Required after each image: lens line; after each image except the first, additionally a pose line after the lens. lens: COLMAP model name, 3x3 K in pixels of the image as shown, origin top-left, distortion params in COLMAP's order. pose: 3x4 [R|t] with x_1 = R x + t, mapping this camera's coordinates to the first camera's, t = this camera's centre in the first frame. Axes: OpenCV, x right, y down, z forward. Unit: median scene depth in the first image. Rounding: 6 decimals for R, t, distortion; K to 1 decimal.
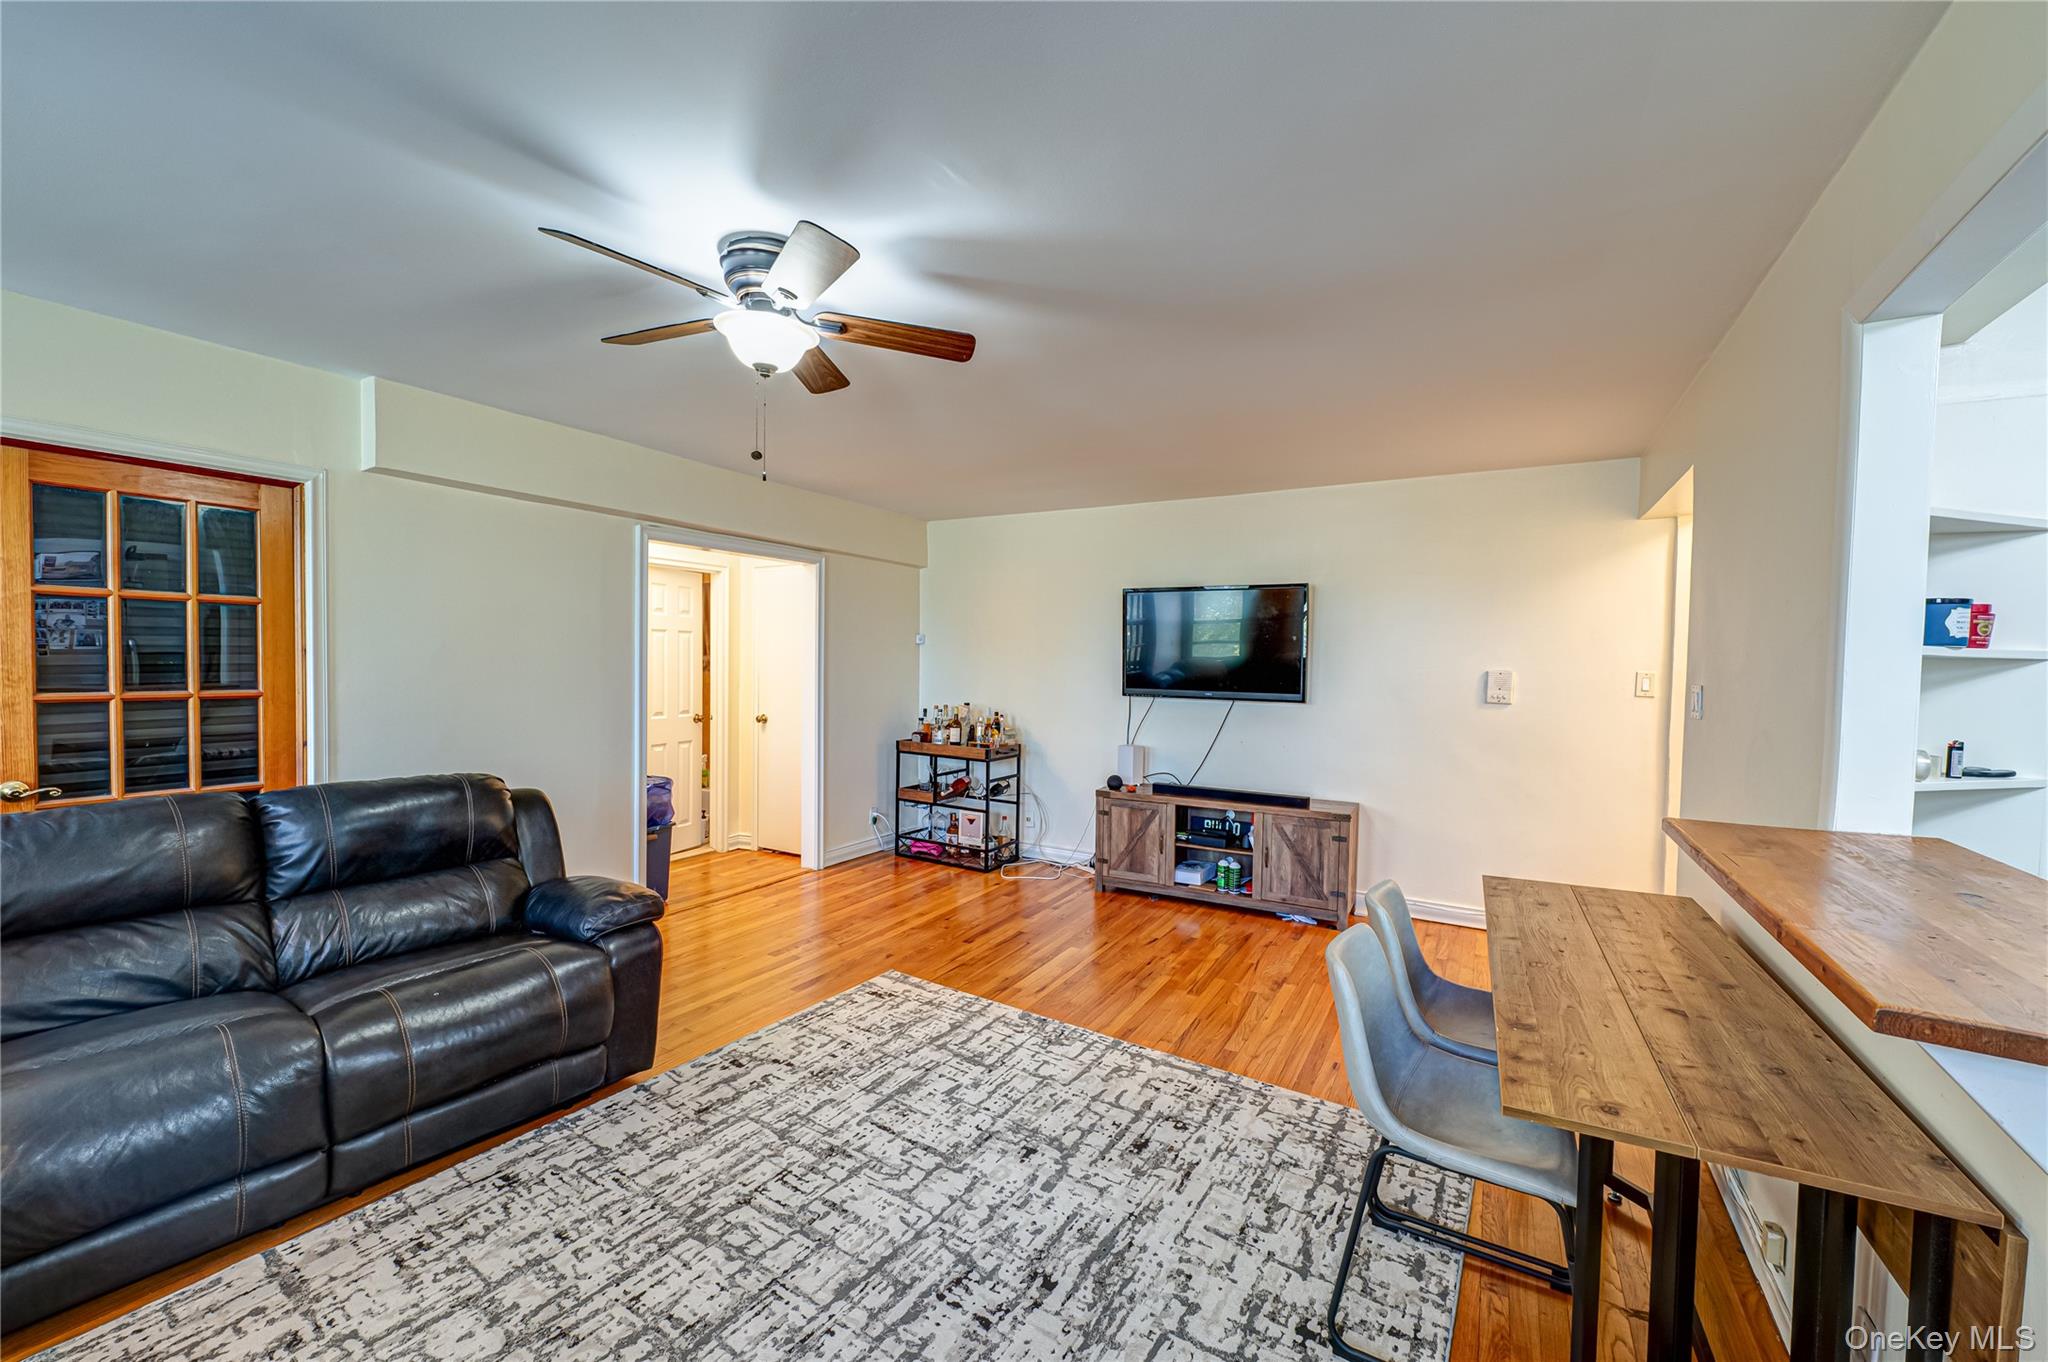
lens RADIAL K [[813.9, 0, 1029.9], [0, 813.9, 687.6], [0, 0, 1]] dist [-0.001627, -0.000566]
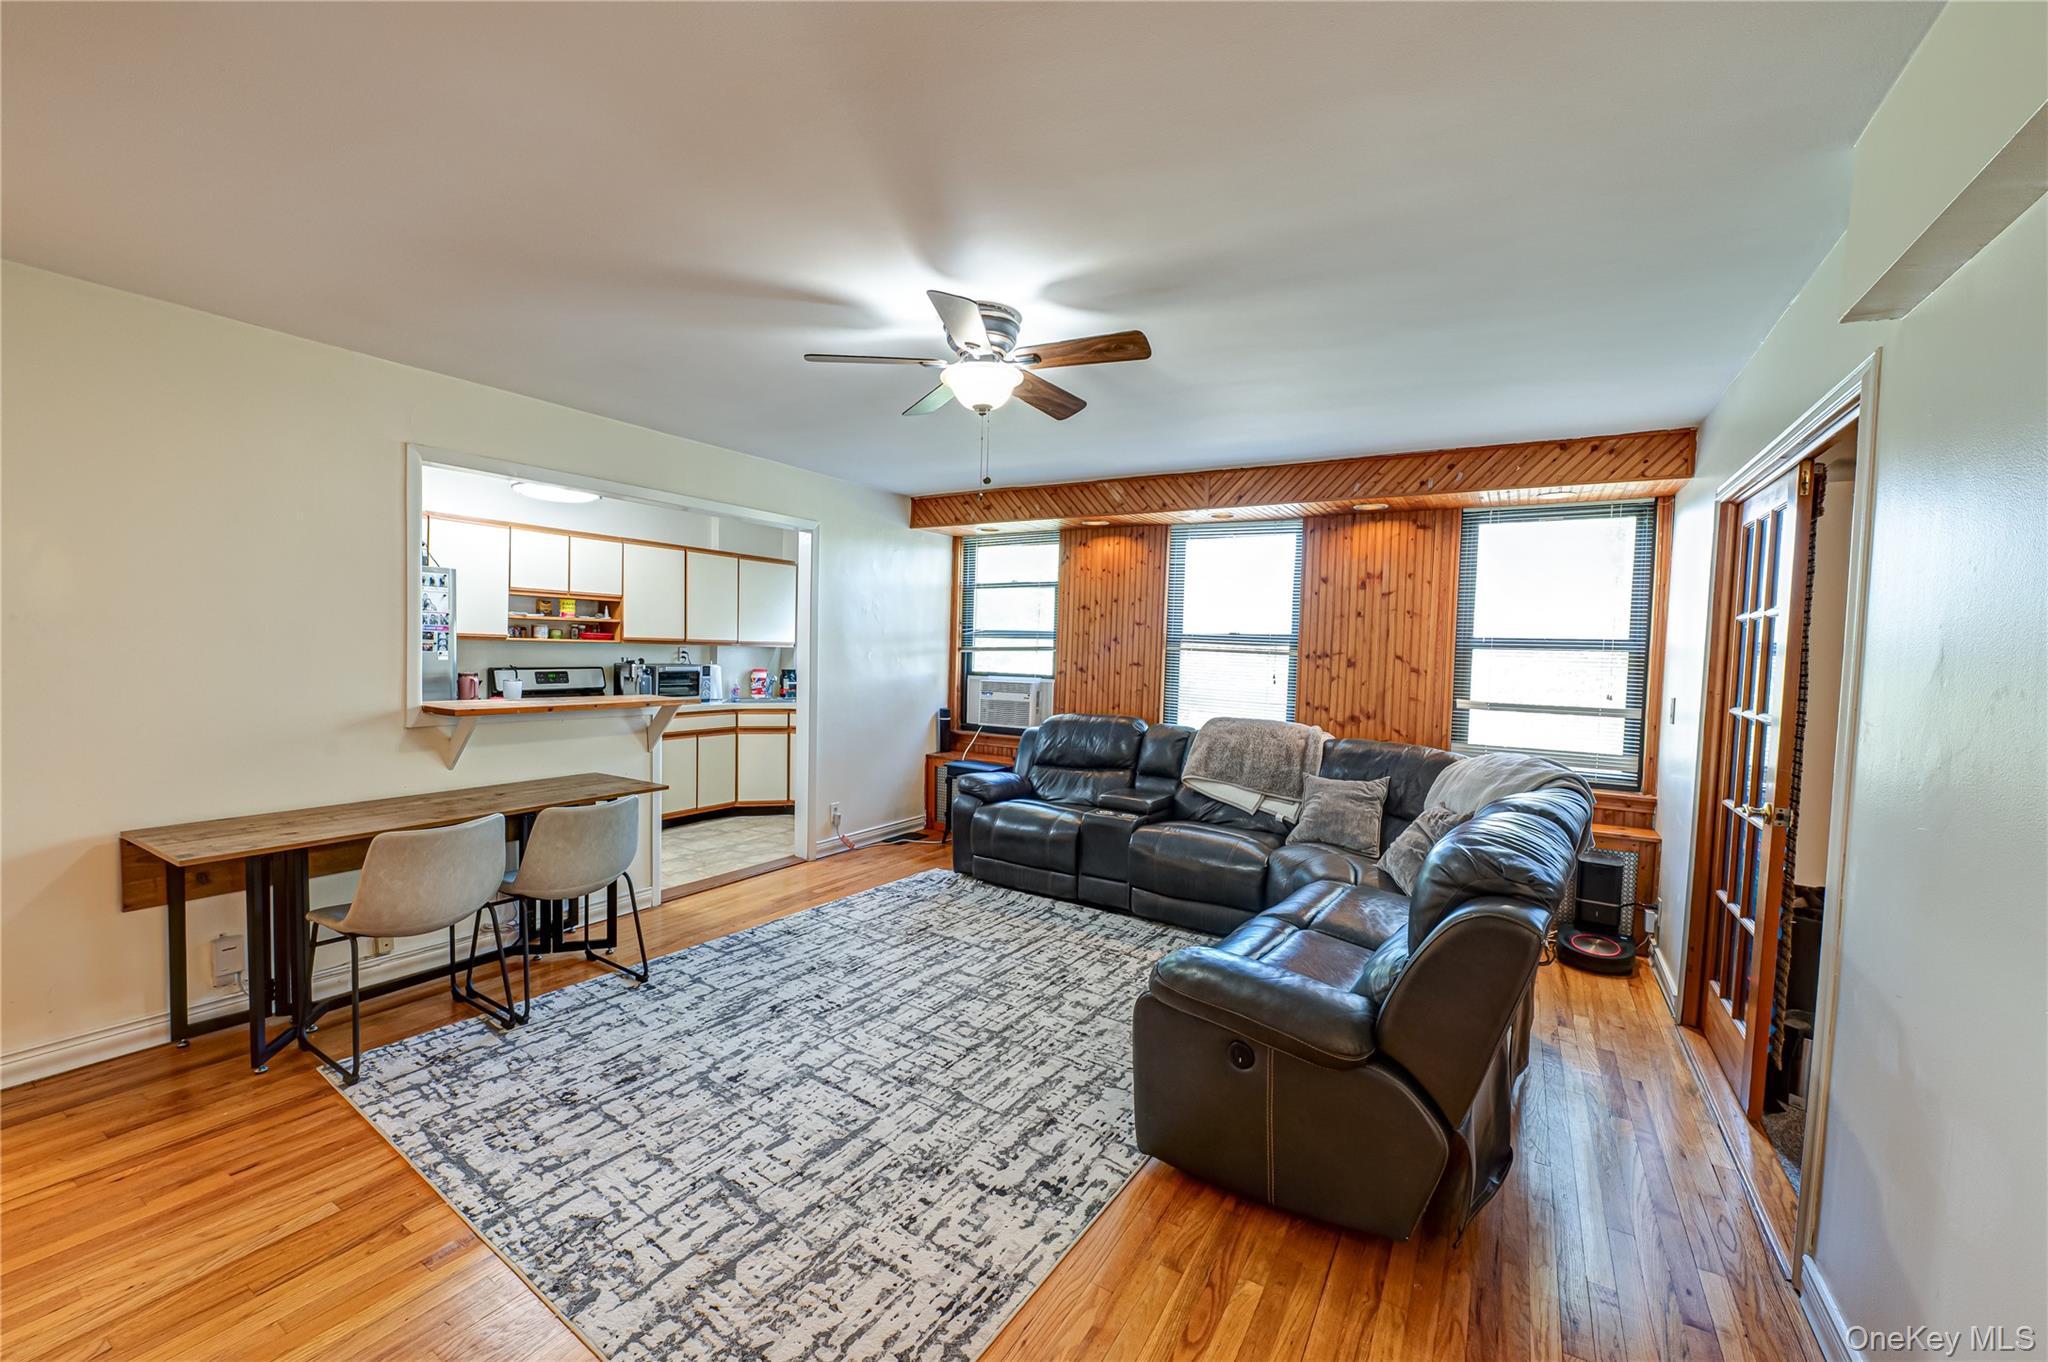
lens RADIAL K [[813.9, 0, 1025.0], [0, 813.9, 689.4], [0, 0, 1]] dist [-0.001627, -0.000566]
pose [[-0.998648, -0.046204, 0.023802, -0.420121], [-0.044054, 0.995485, 0.084072, -0.075226], [-0.027579, 0.082910, -0.996175, 2.159660]]
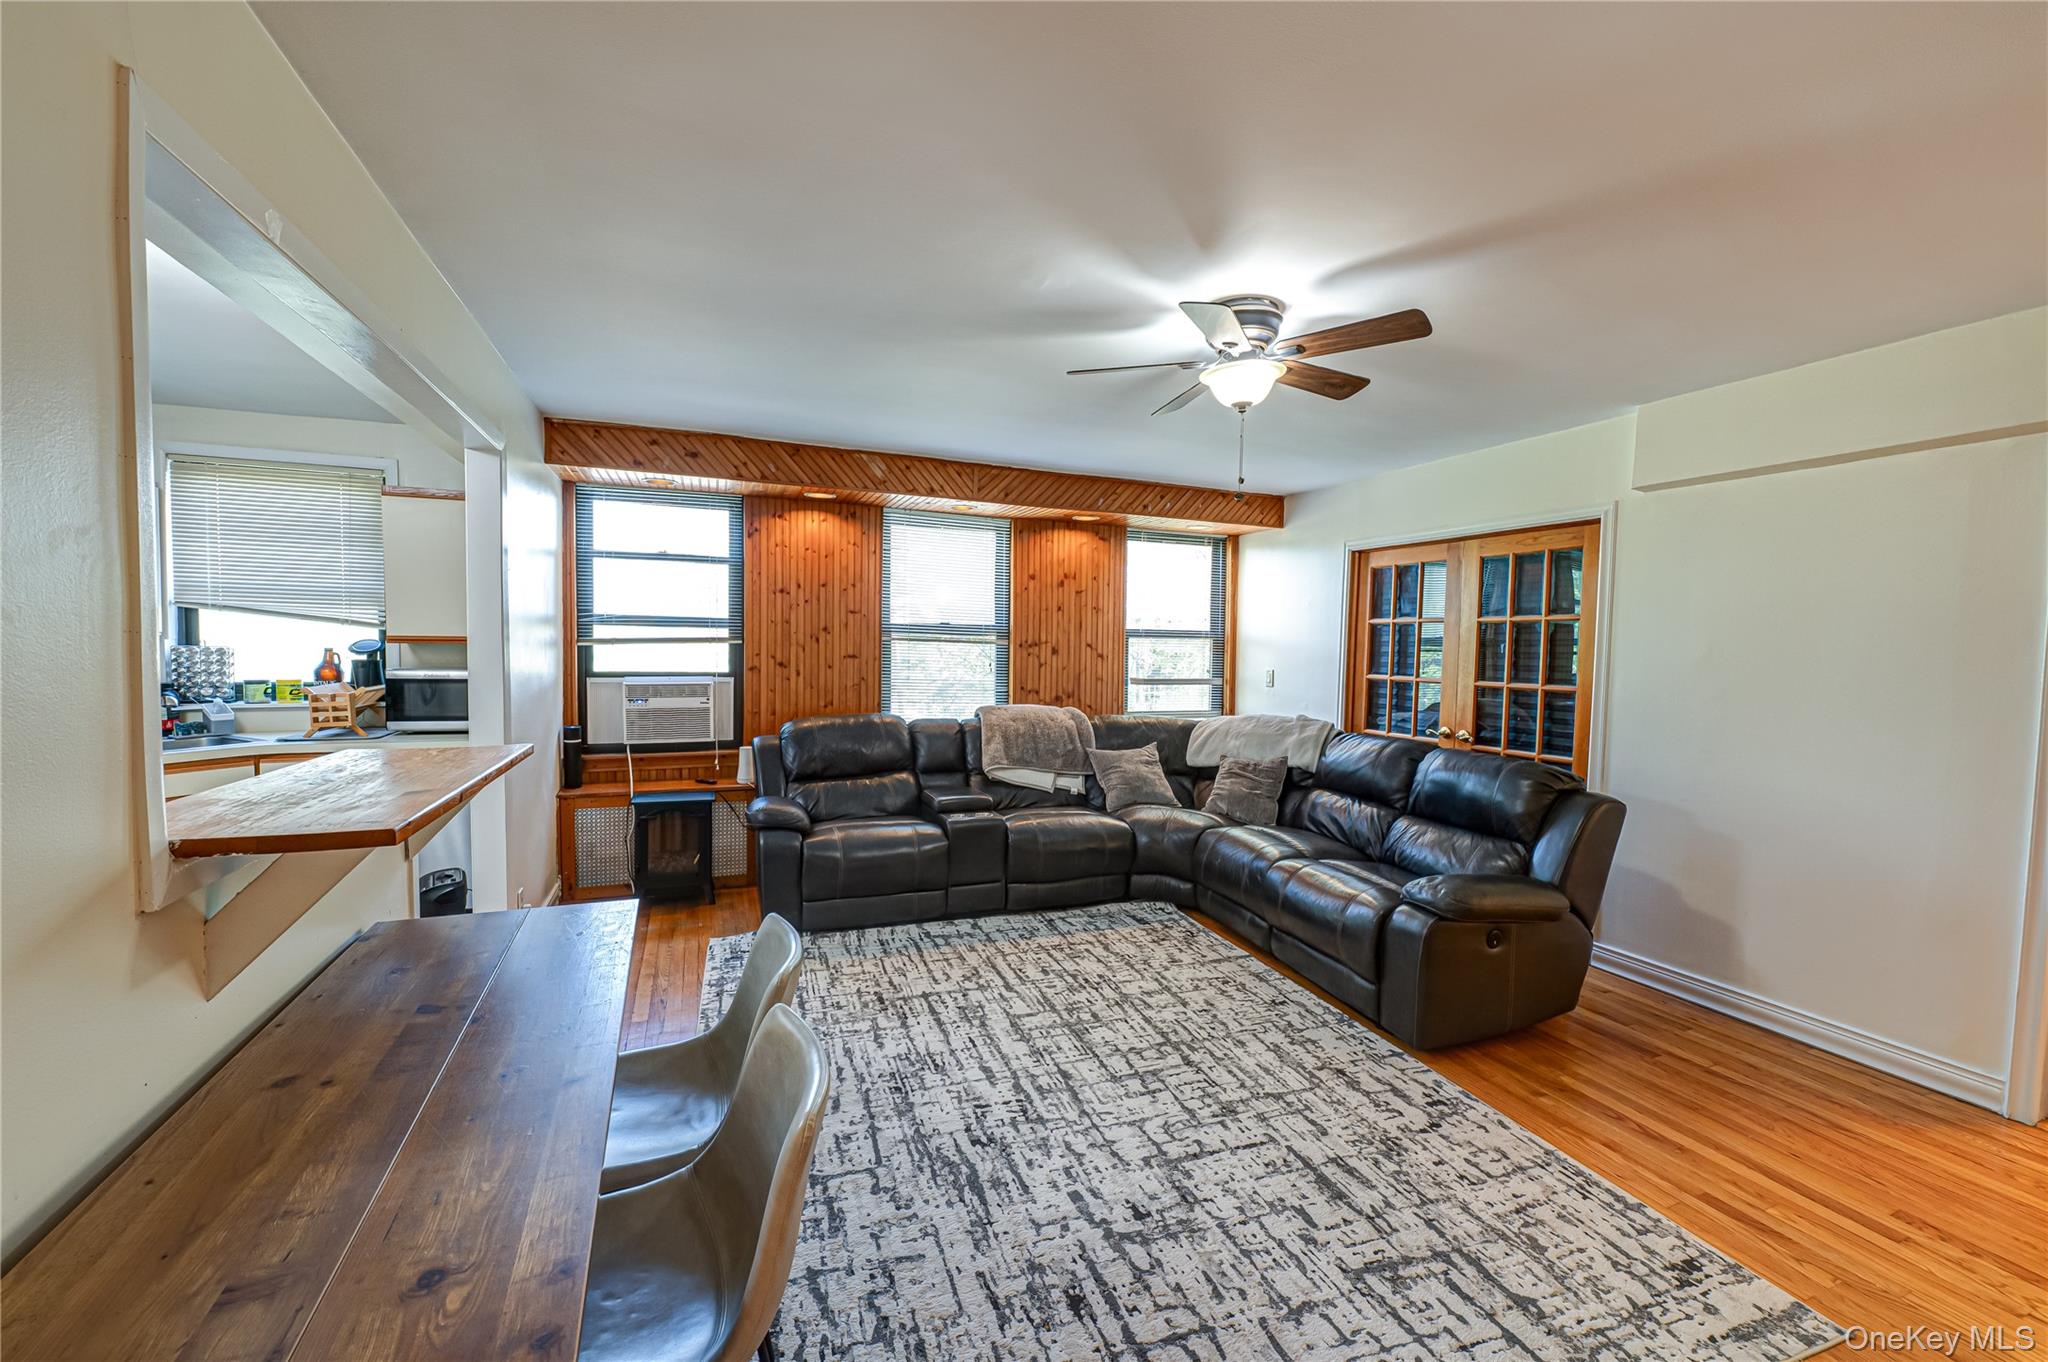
lens RADIAL K [[813.9, 0, 1038.0], [0, 813.9, 692.5], [0, 0, 1]] dist [-0.001627, -0.000566]
pose [[-0.611580, 0.017762, -0.790983, 0.775713], [-0.054806, 0.996395, 0.064750, -0.032824], [0.789282, 0.082950, -0.608402, 1.465179]]
